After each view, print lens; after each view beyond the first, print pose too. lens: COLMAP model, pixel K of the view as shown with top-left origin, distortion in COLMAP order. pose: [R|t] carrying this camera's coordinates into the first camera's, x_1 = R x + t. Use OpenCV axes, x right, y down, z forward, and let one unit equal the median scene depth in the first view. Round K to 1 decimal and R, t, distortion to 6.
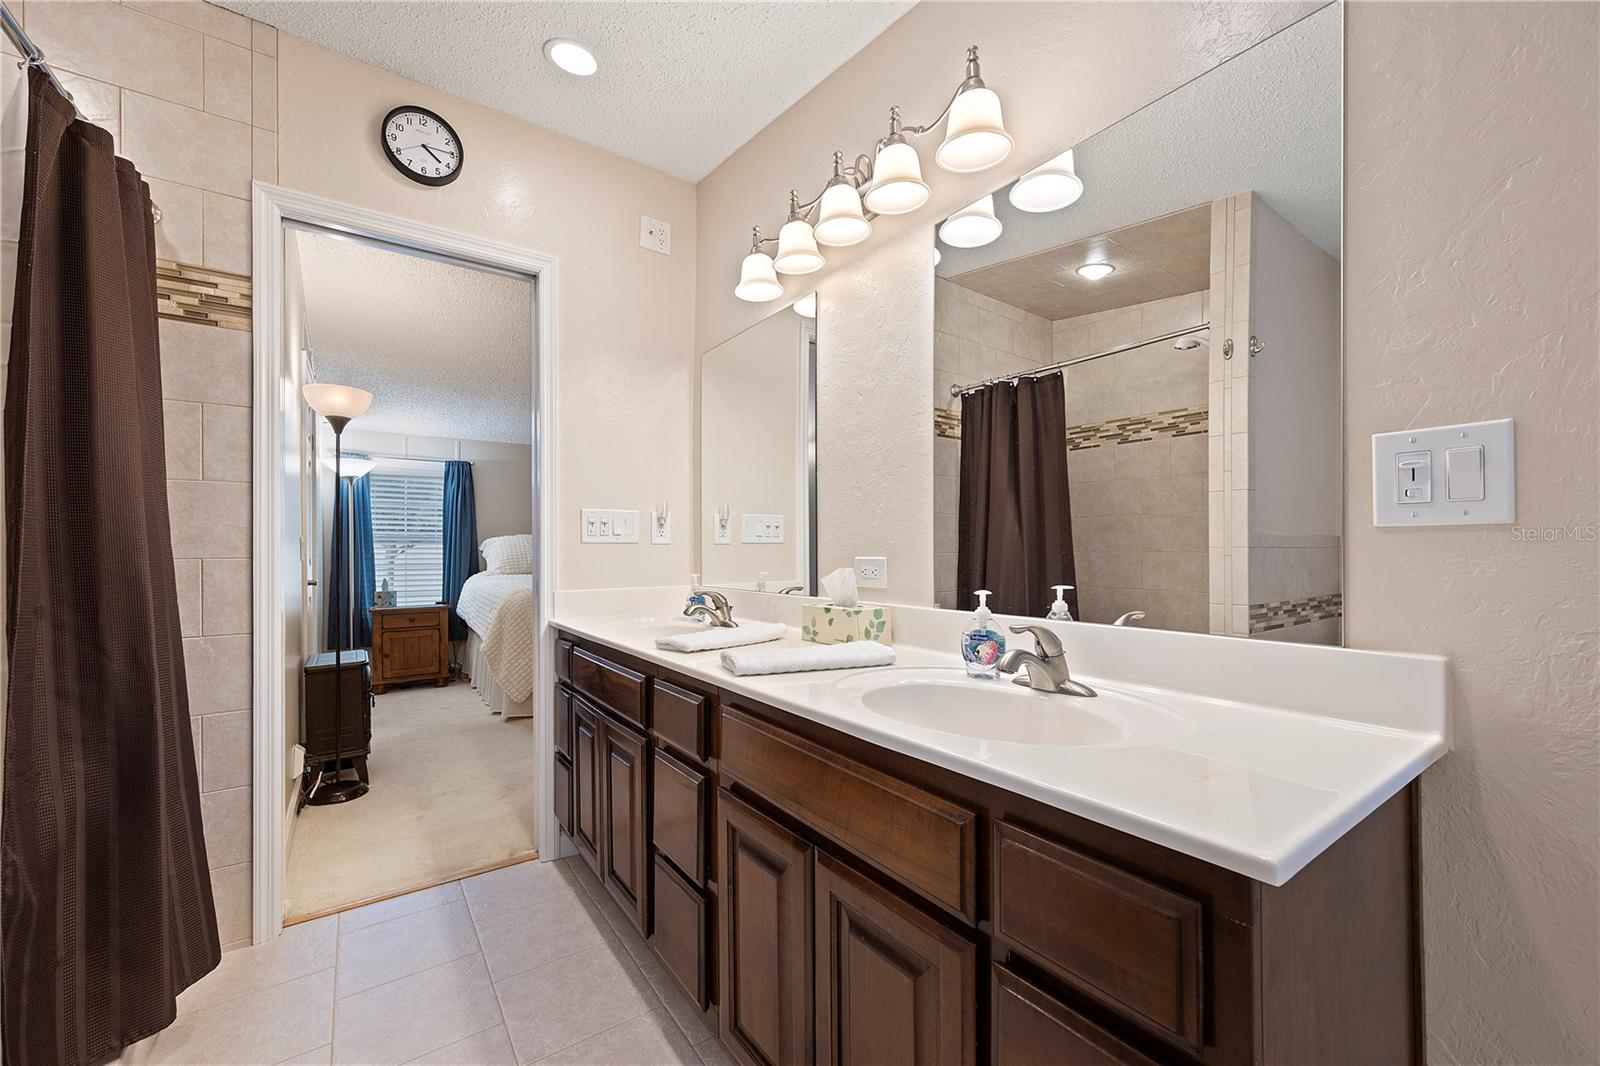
lens RADIAL K [[639.0, 0, 807.9], [0, 639.0, 544.7], [0, 0, 1]] dist [0.001626, 0.000201]
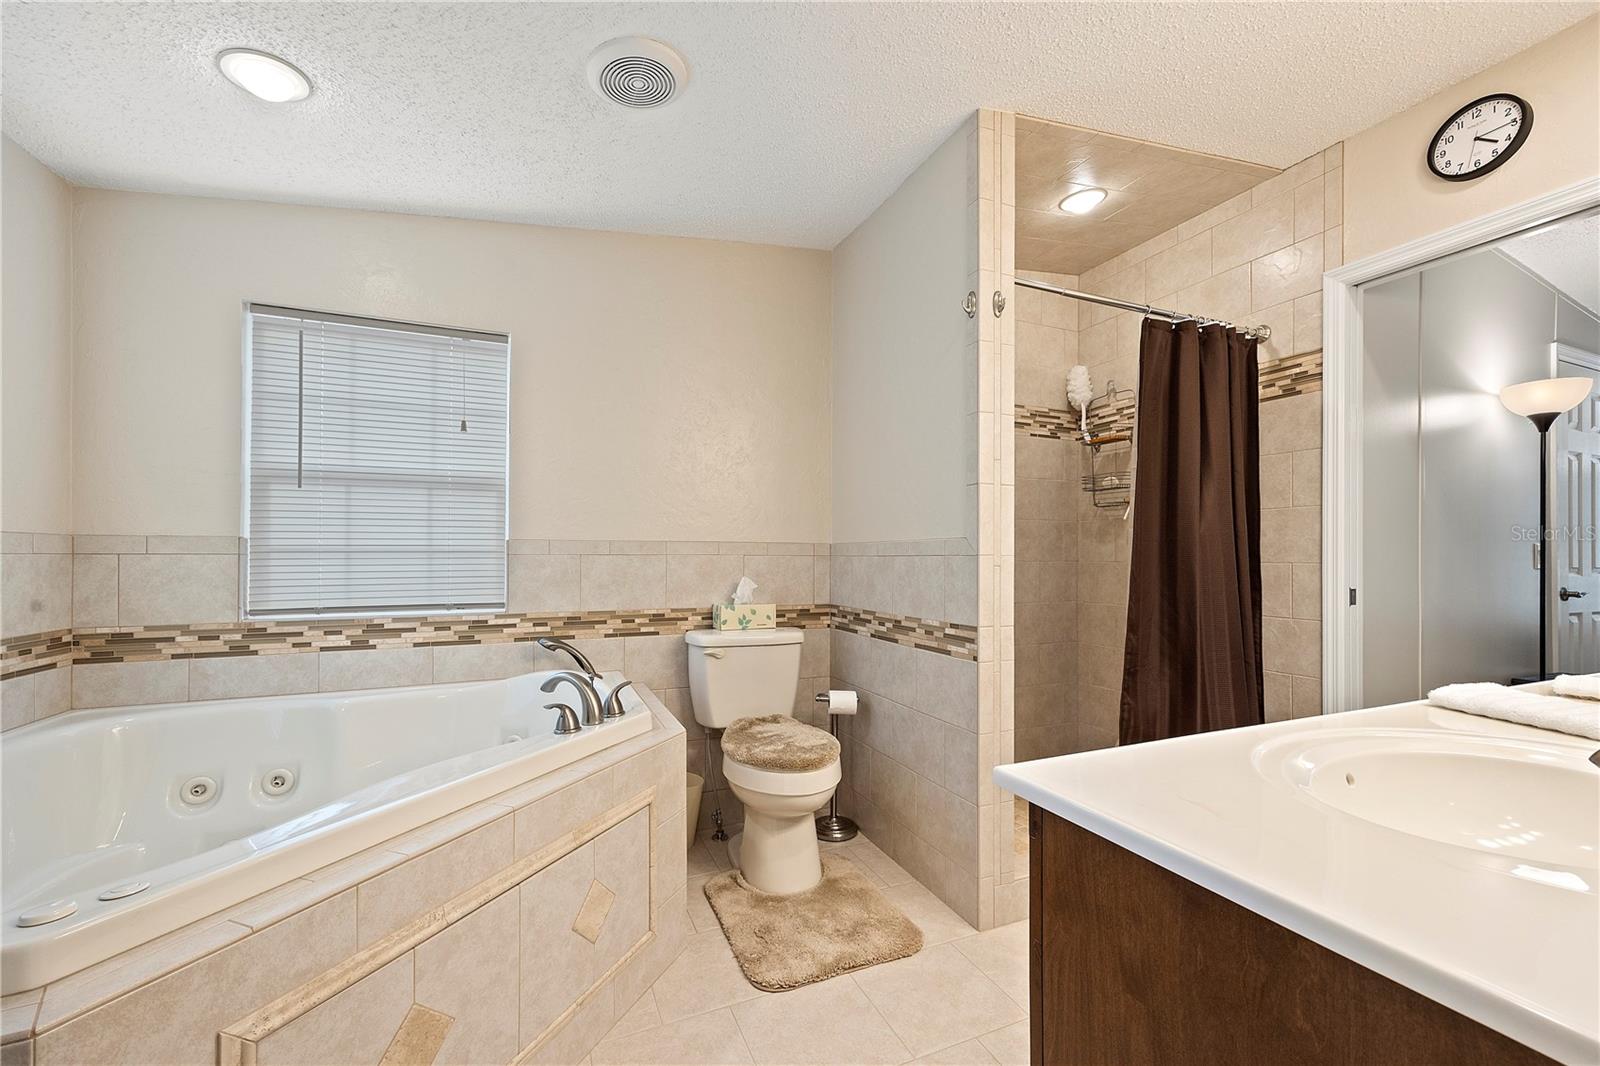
lens RADIAL K [[639.0, 0, 807.9], [0, 639.0, 544.7], [0, 0, 1]] dist [0.001626, 0.000201]
pose [[-0.225675, -0.009911, -0.974152, 0.644339], [-0.001042, 0.999950, -0.009932, -0.003318], [0.974202, -0.001226, -0.225674, 0.275628]]
